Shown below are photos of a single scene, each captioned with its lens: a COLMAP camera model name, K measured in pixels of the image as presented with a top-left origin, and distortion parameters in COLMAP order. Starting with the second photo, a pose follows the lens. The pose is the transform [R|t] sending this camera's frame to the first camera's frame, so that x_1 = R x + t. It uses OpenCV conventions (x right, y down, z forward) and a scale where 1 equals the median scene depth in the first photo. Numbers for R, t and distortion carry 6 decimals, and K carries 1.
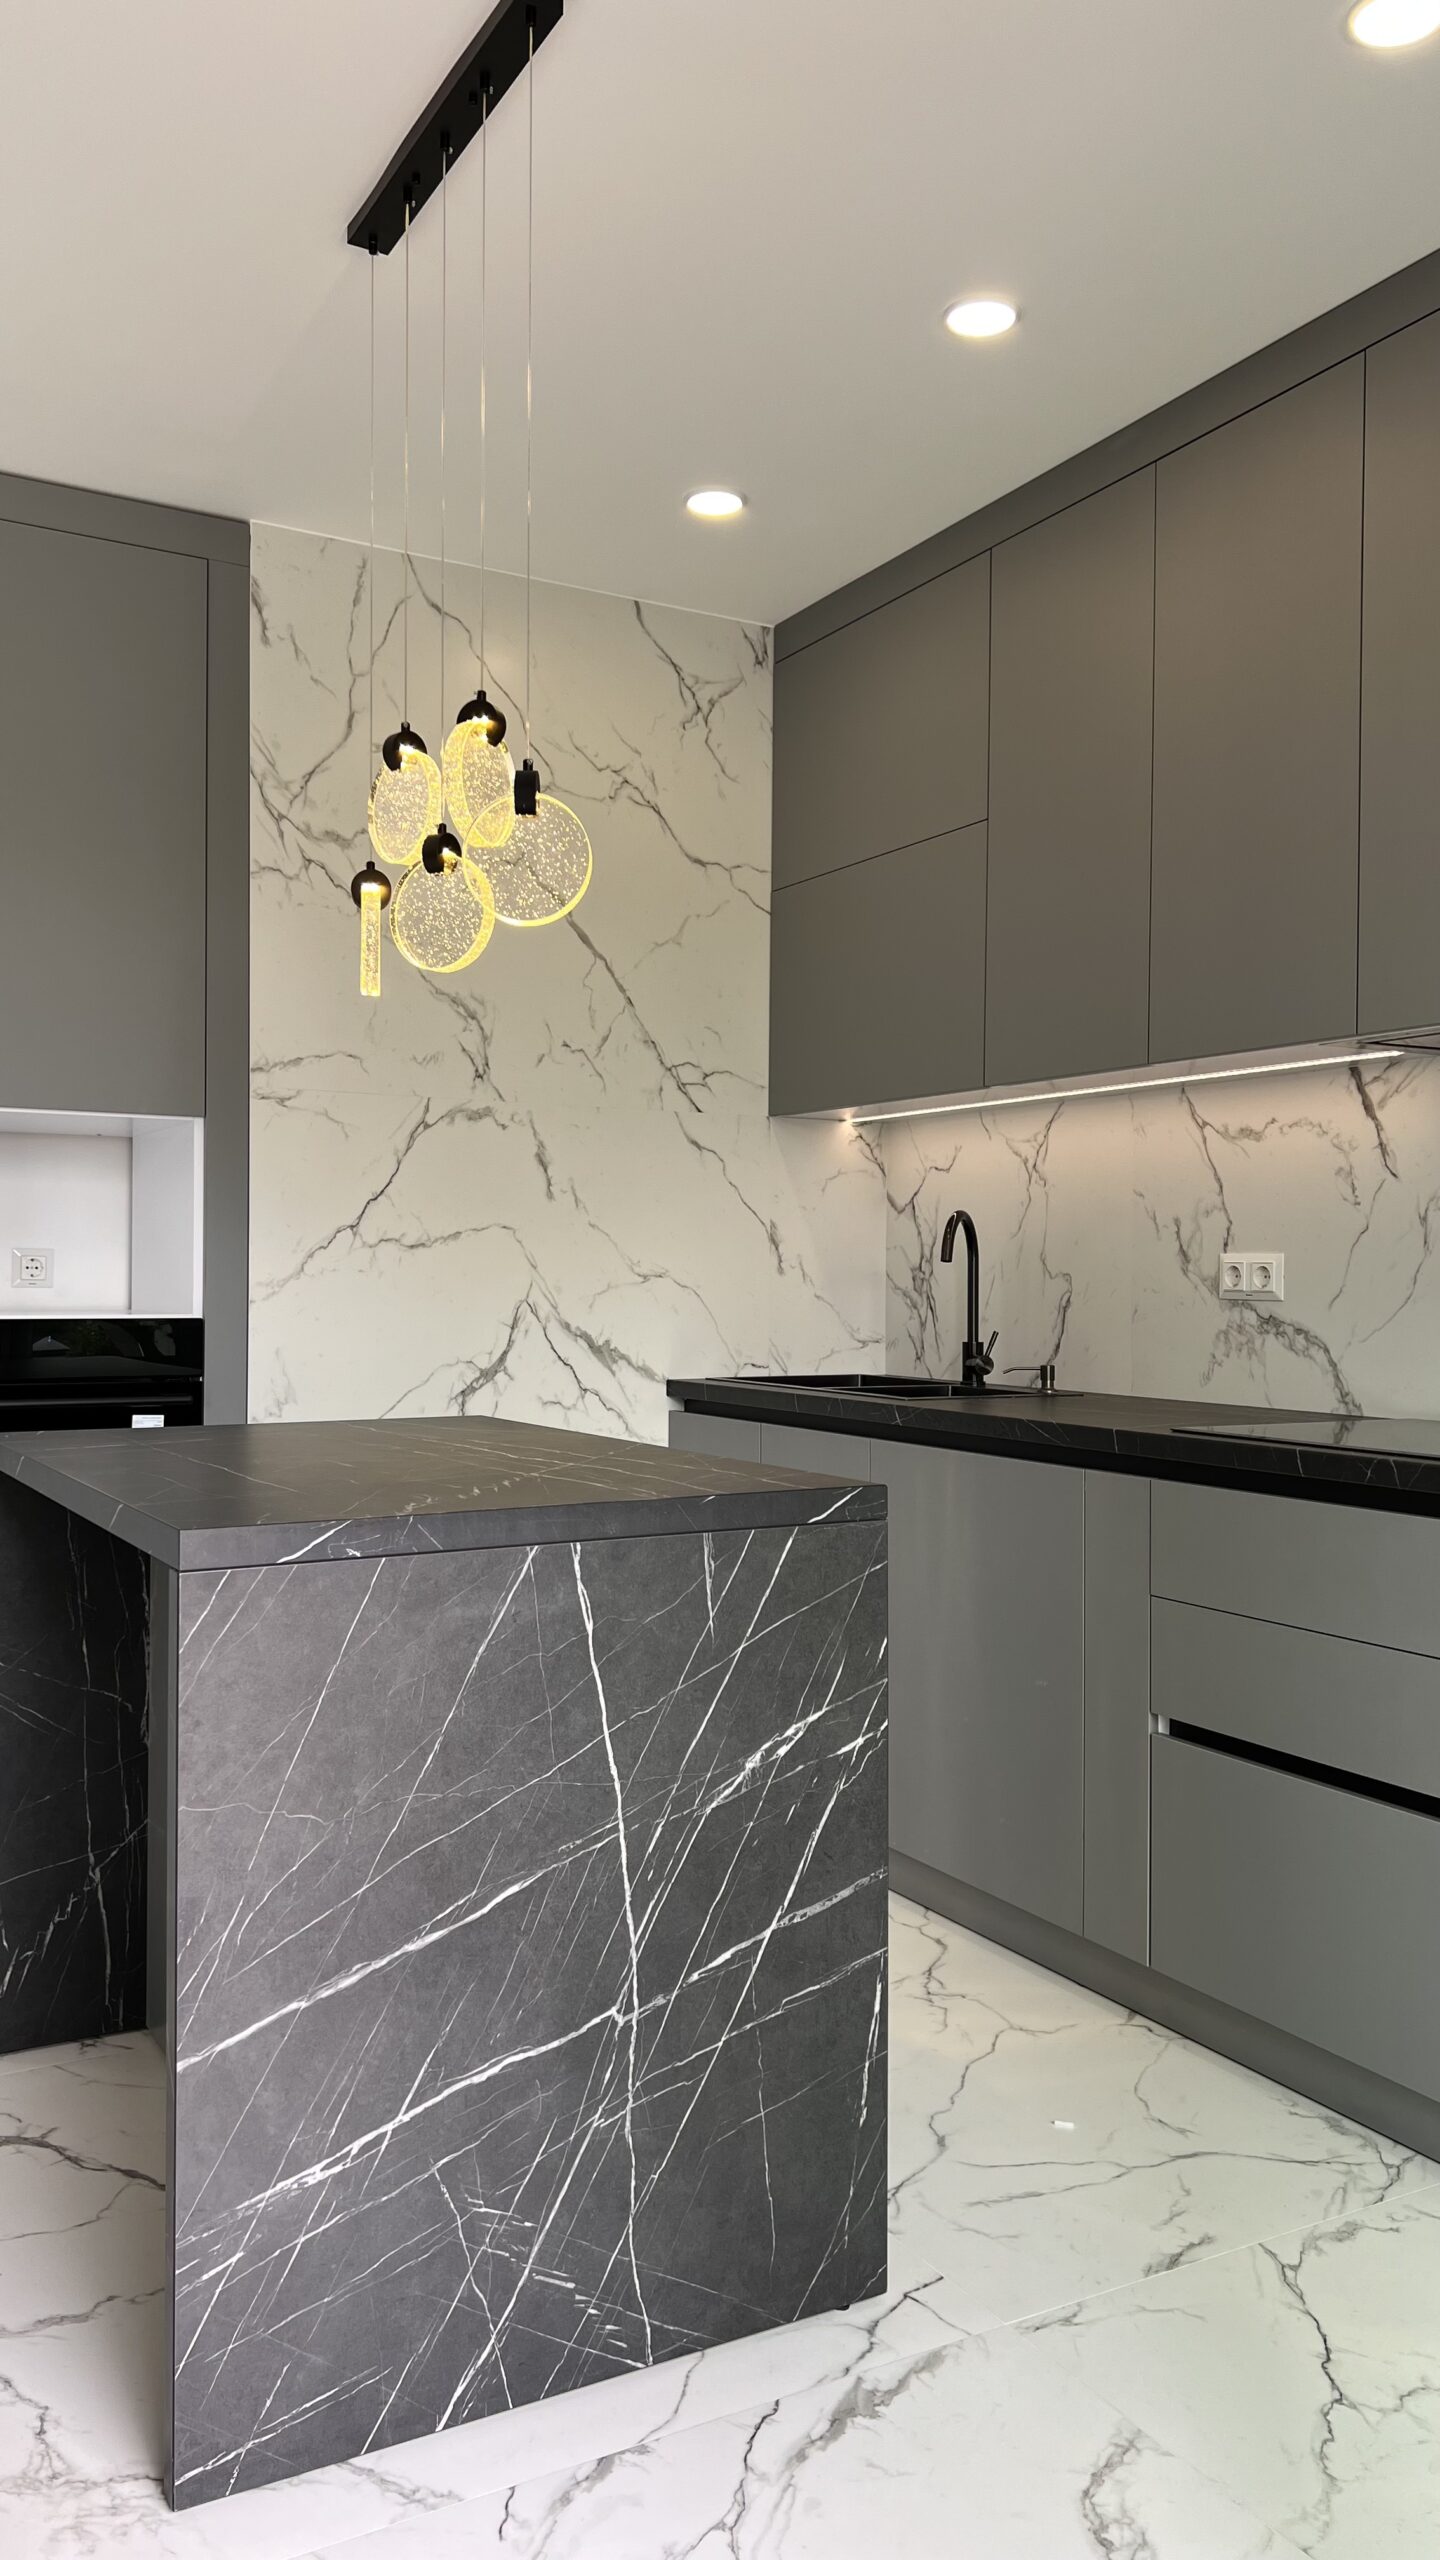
lens RADIAL K [[1893.9, 0, 713.5], [0, 1893.9, 1286.7], [0, 0, 1]] dist [0.128766, -0.232090]
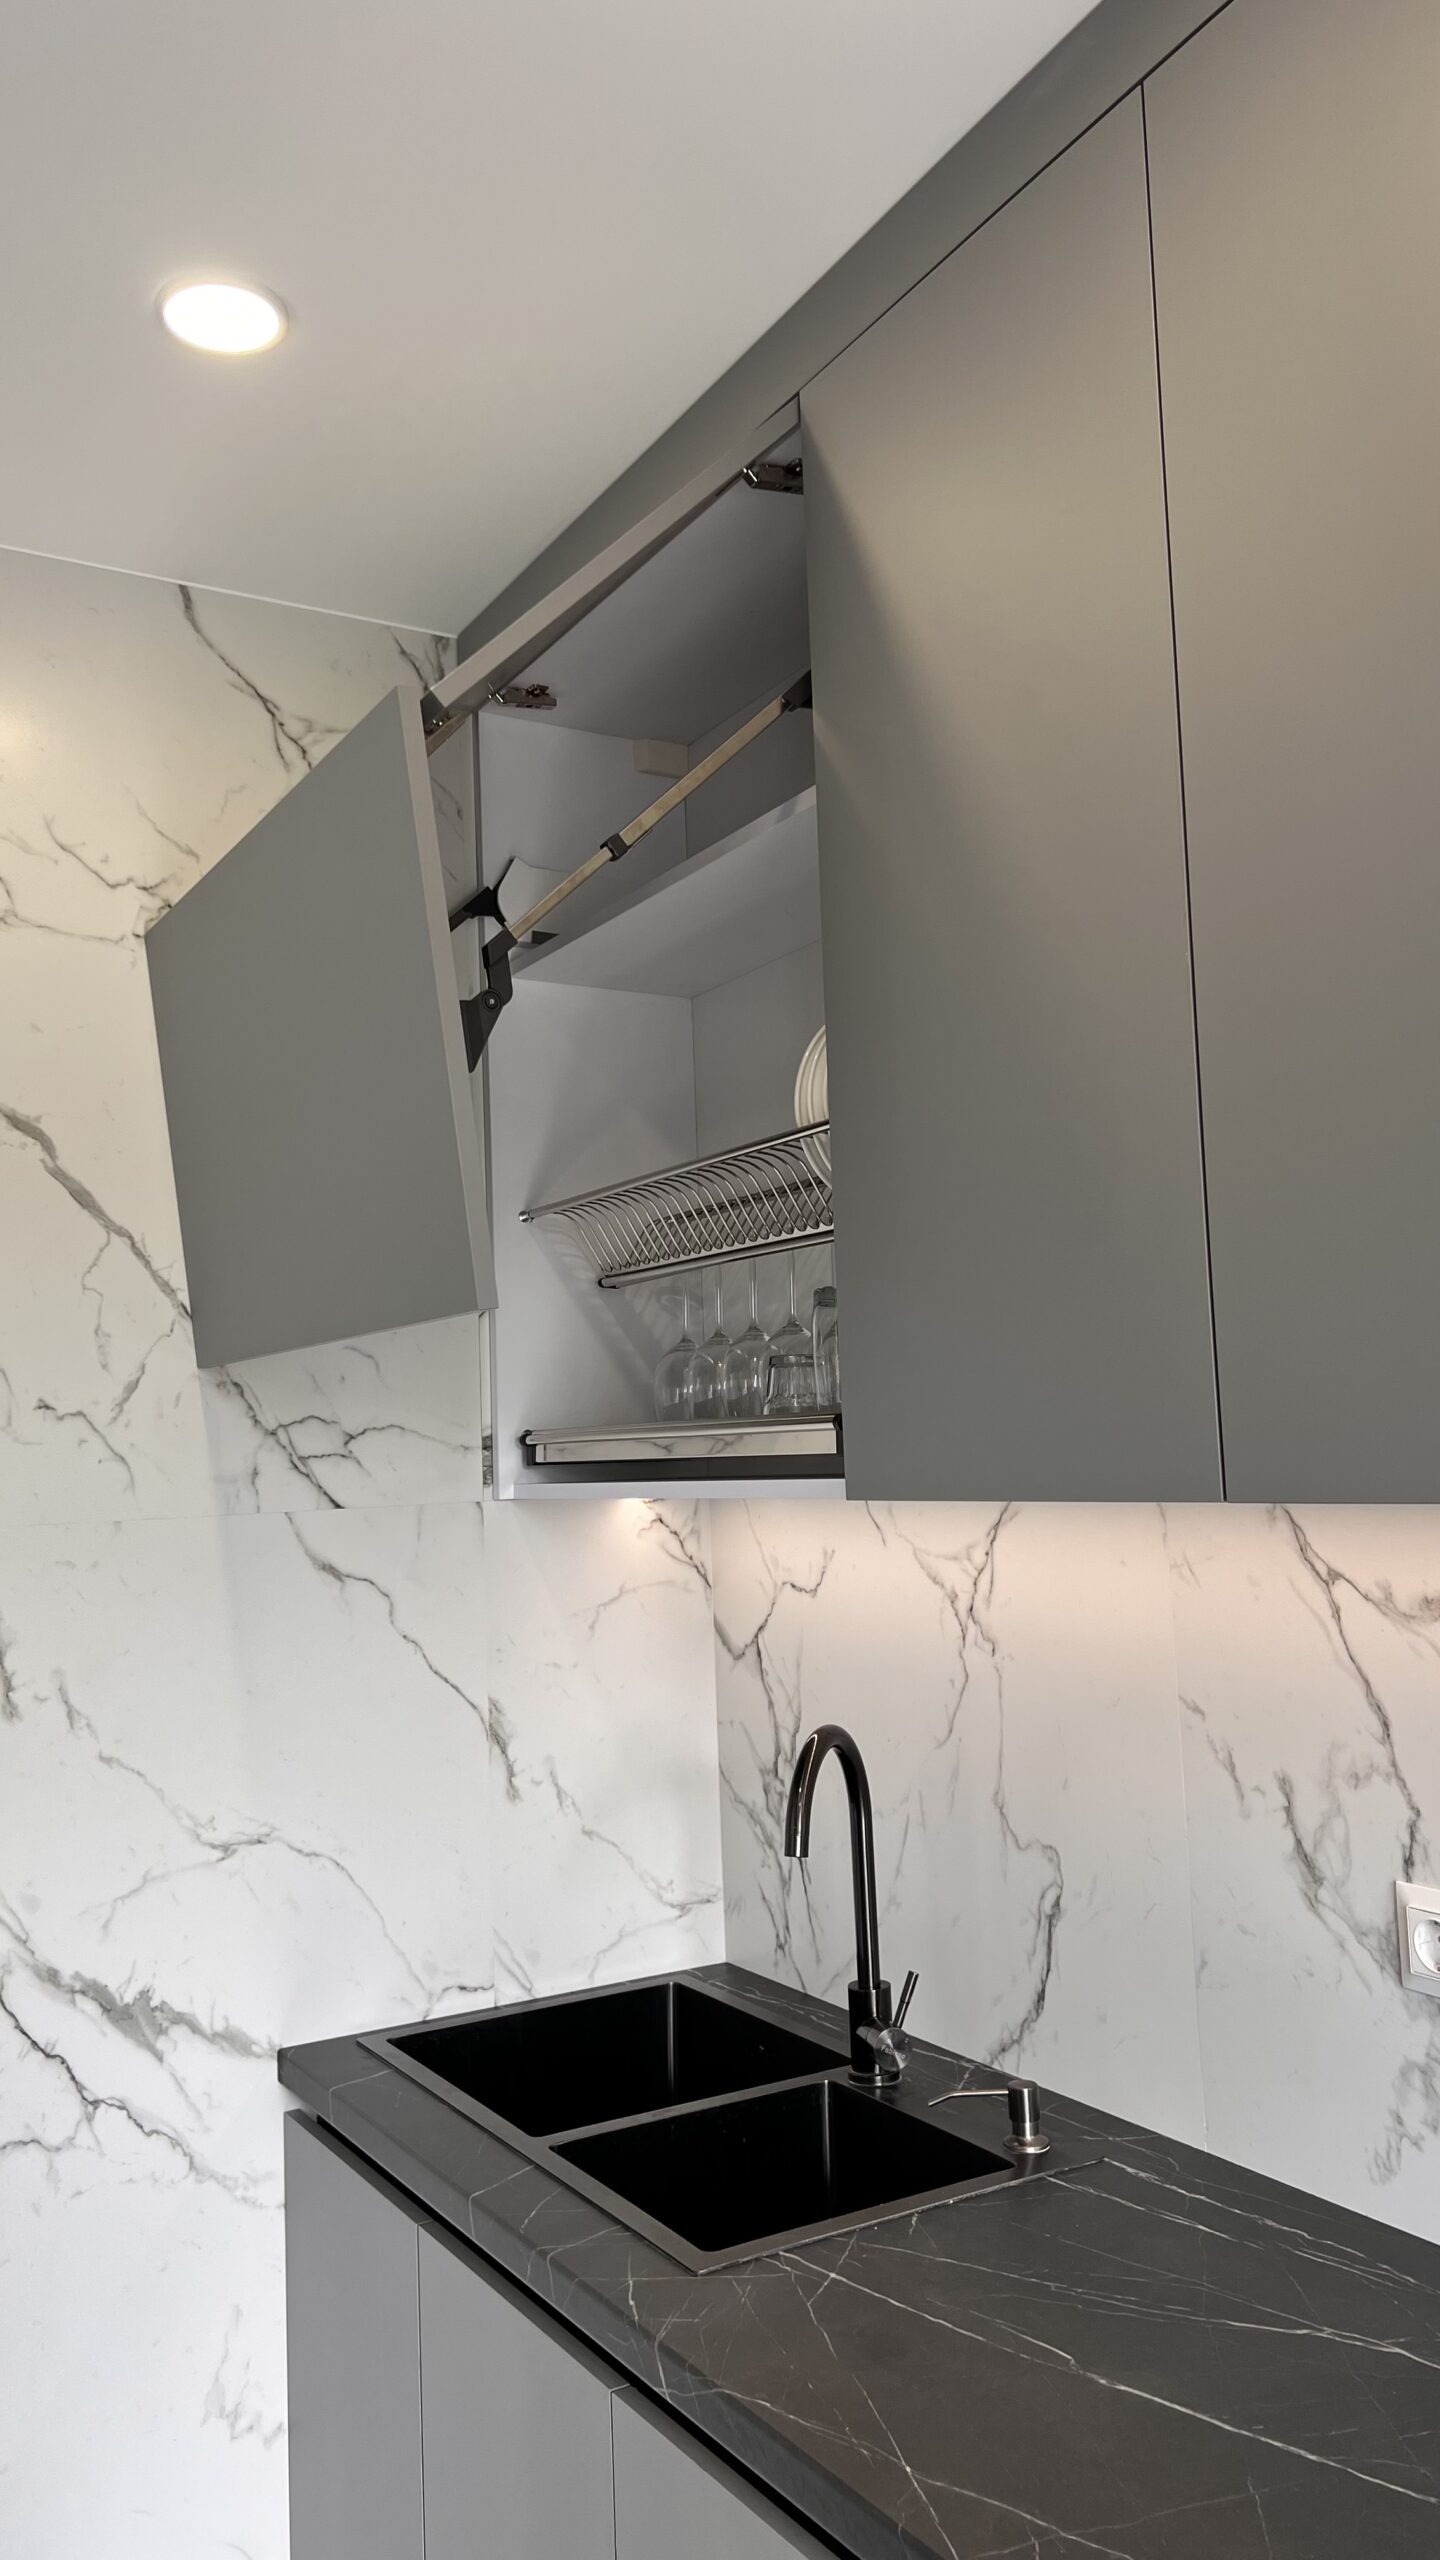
lens RADIAL K [[1941.5, 0, 709.2], [0, 1941.5, 1268.5], [0, 0, 1]] dist [0.062395, -0.099926]
pose [[0.998820, -0.043788, 0.020994, 0.099040], [0.045704, 0.993766, -0.101687, -0.111546], [-0.016410, 0.102526, 0.994595, 0.511971]]
